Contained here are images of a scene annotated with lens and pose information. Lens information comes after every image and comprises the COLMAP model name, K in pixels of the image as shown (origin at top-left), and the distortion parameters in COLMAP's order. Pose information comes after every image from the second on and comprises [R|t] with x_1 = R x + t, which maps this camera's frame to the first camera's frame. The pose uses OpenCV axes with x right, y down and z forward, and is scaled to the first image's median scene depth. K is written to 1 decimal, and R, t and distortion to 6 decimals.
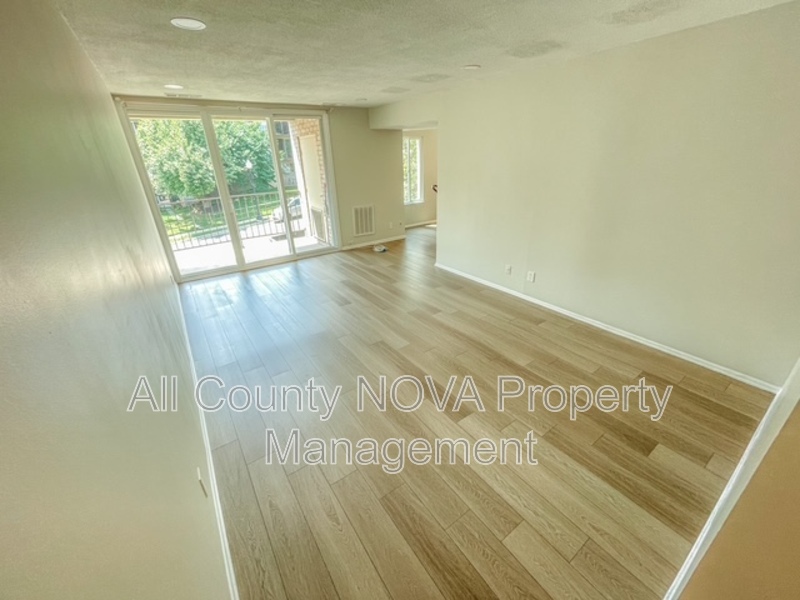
lens RADIAL K [[325.8, 0, 397.9], [0, 325.8, 301.1], [0, 0, 1]] dist [-0.010999, 0.001486]
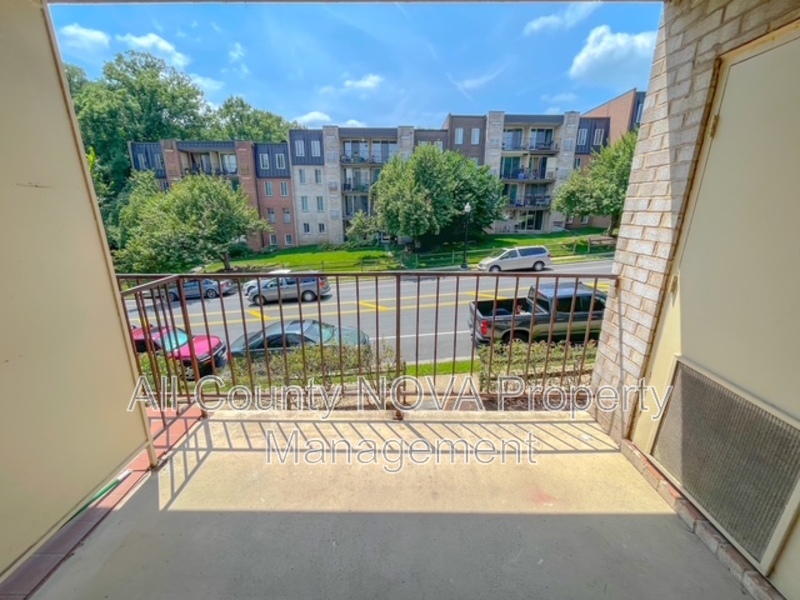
lens RADIAL K [[325.8, 0, 398.7], [0, 325.8, 299.8], [0, 0, 1]] dist [-0.010999, 0.001486]
pose [[0.822342, 0.191621, -0.535756, -0.080565], [-0.262644, 0.963108, -0.058666, -0.069318], [0.504749, 0.188957, 0.842332, 0.182711]]
